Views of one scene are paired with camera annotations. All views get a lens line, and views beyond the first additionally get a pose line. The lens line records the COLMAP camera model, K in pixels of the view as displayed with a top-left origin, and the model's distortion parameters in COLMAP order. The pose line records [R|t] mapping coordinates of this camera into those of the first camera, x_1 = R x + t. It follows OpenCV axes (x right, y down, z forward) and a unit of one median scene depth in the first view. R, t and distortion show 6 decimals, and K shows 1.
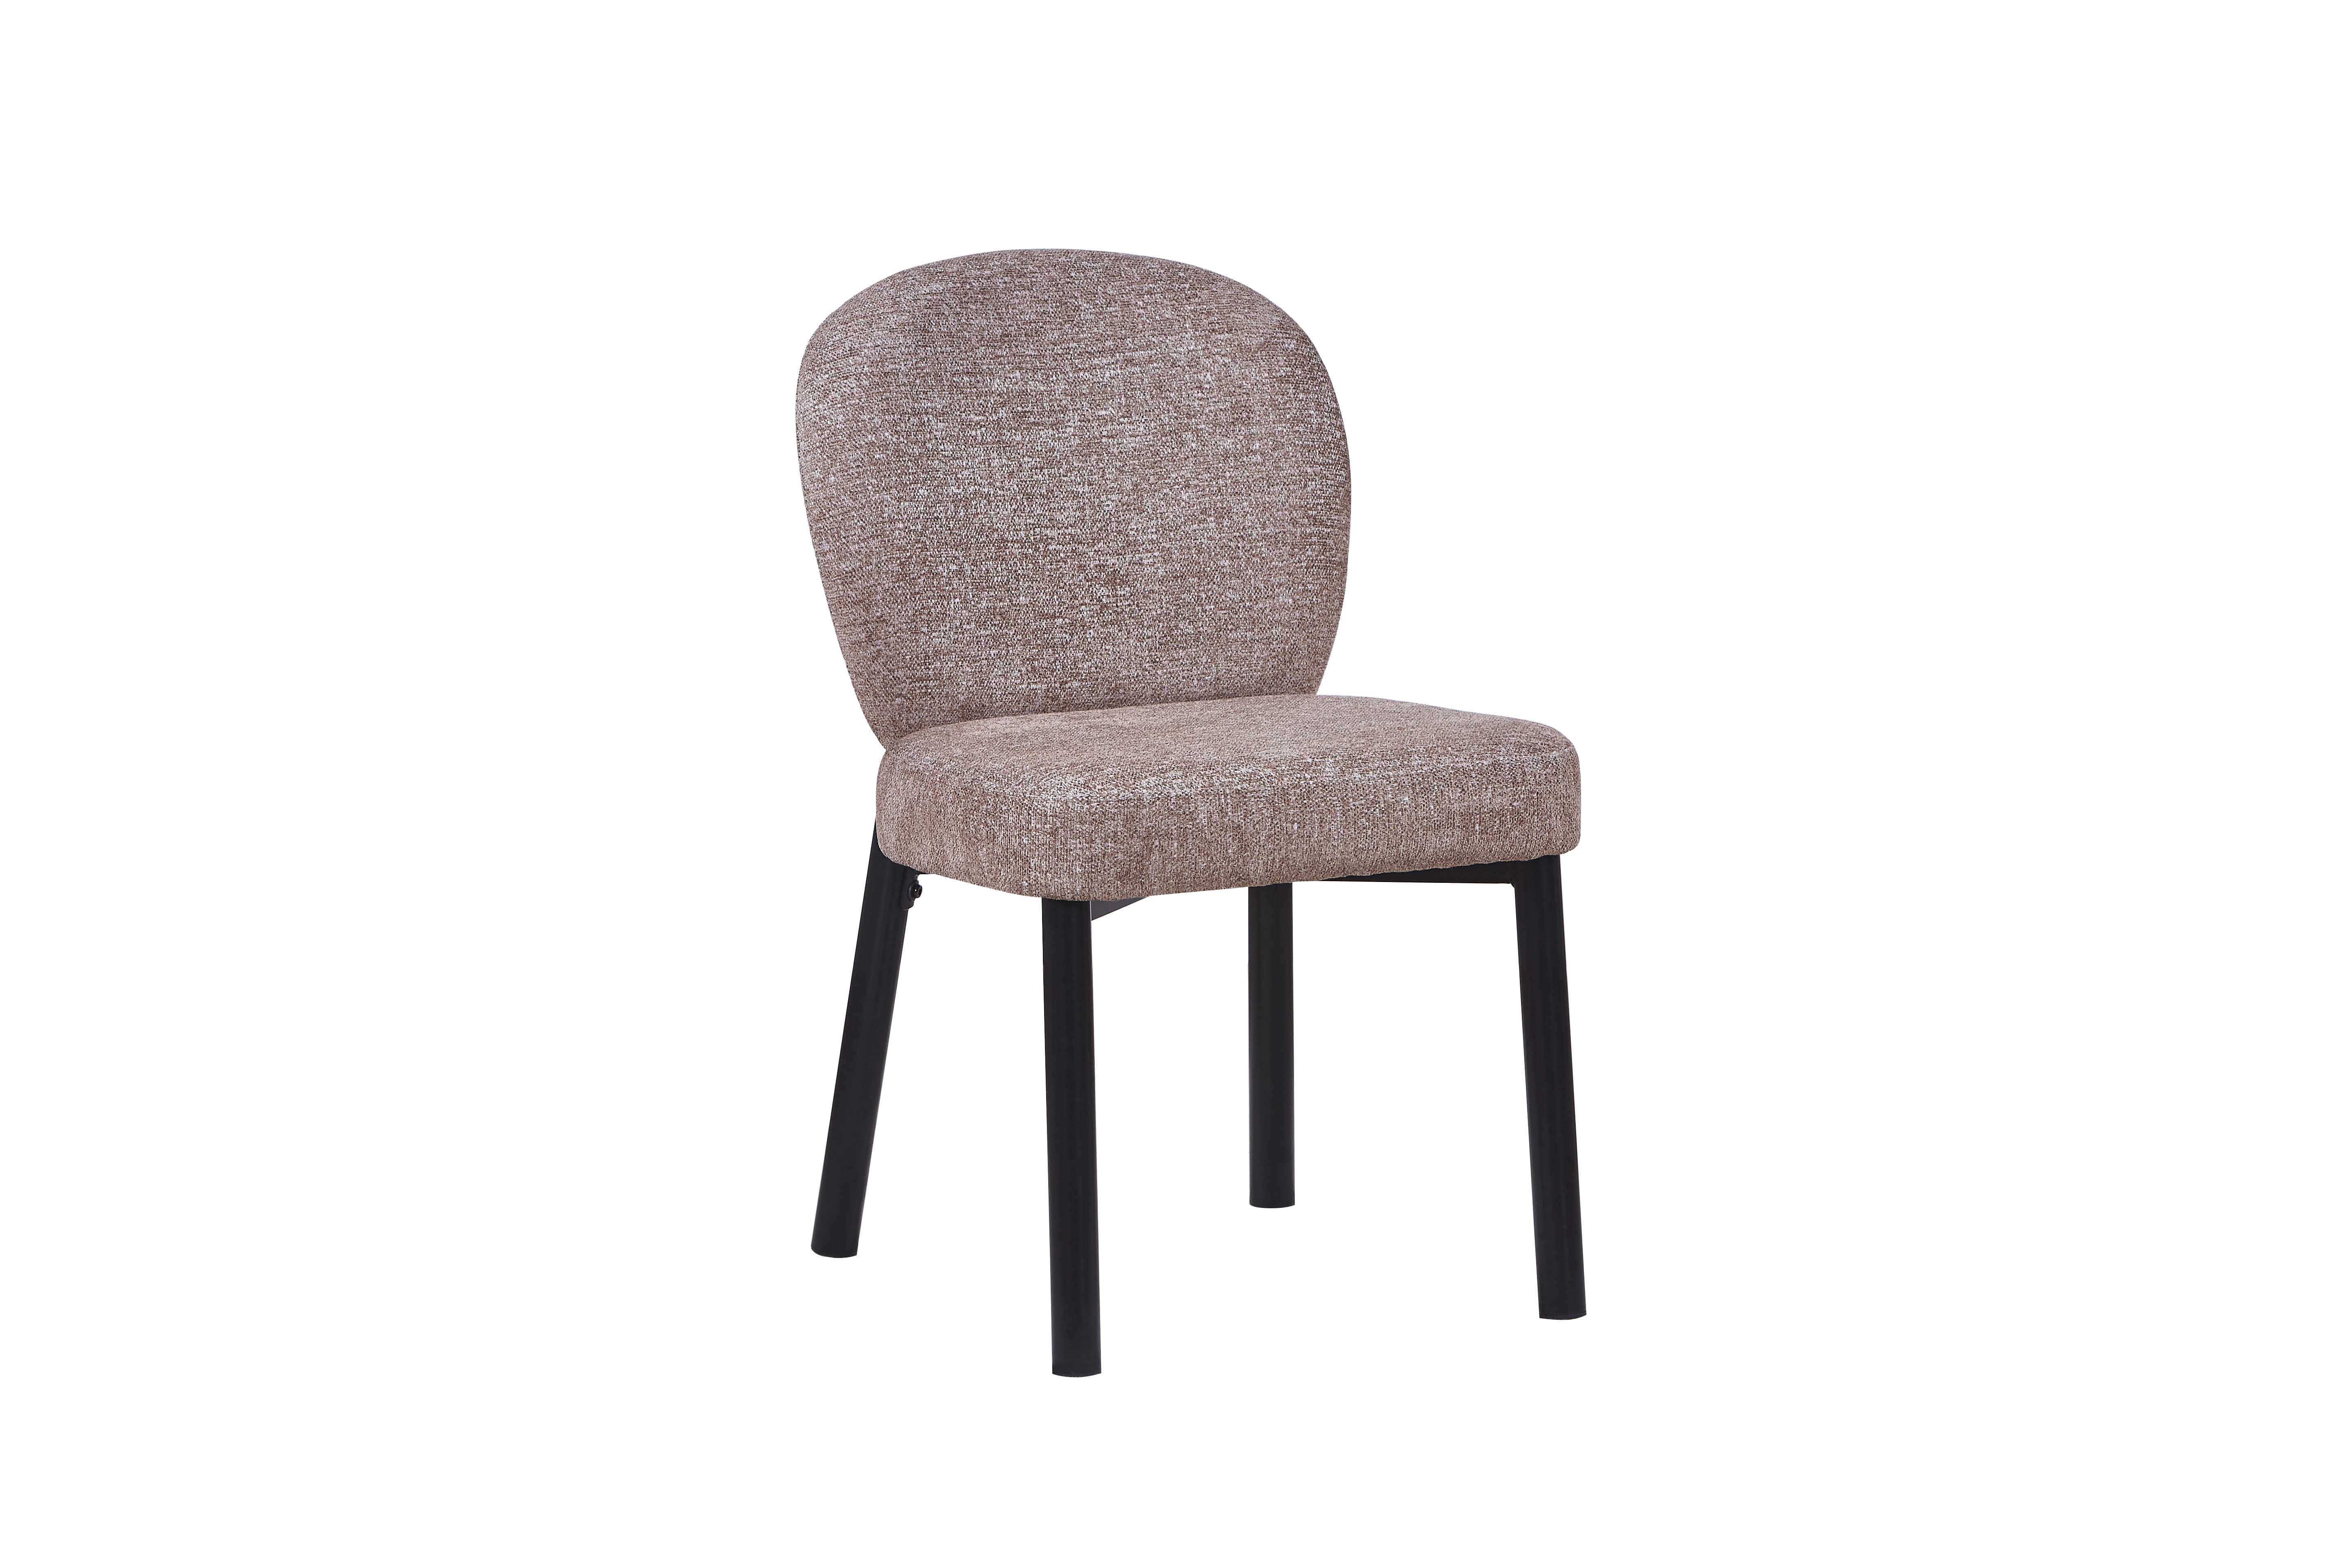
lens RADIAL K [[8476.0, 0, 1174.1], [0, 8476.0, 774.5], [0, 0, 1]] dist [0.634600, 0.000000]
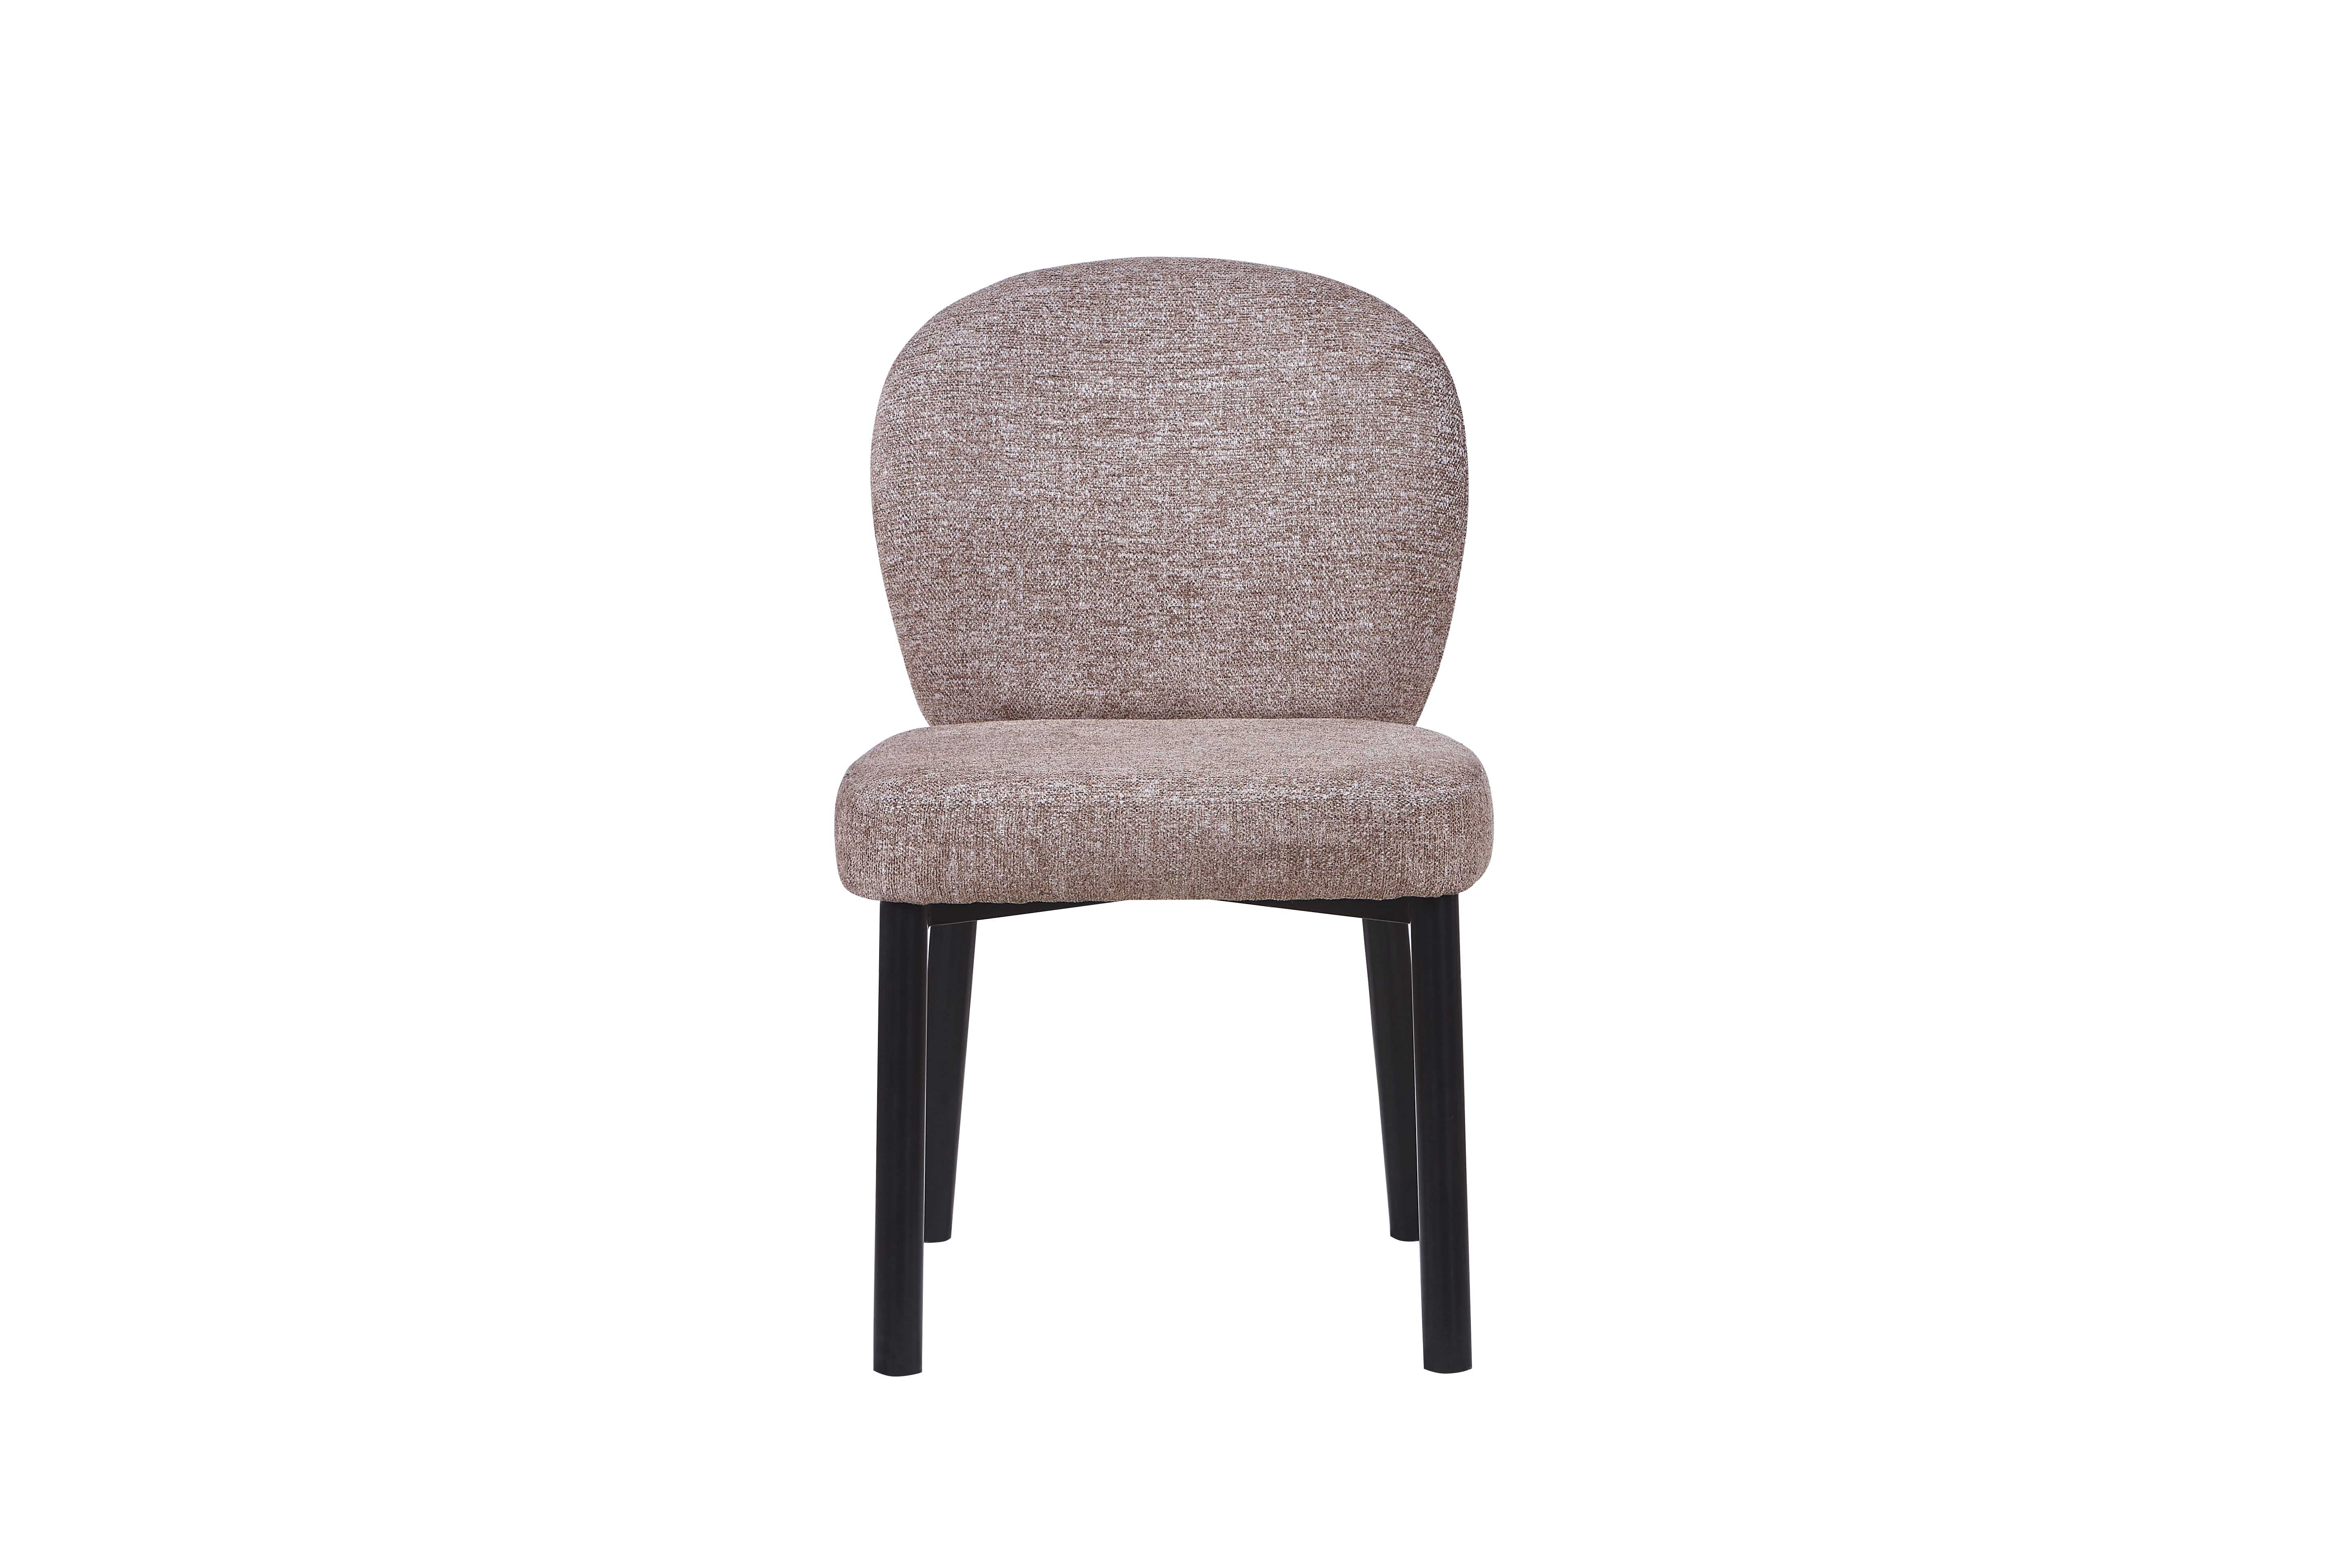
lens RADIAL K [[8476.0, 0, 1176.7], [0, 8476.0, 793.7], [0, 0, 1]] dist [0.634600, 0.000000]
pose [[0.887781, 0.074286, -0.454231, 0.449343], [-0.072424, 0.997142, 0.021524, -0.020786], [0.454532, 0.013789, 0.890624, 0.113210]]
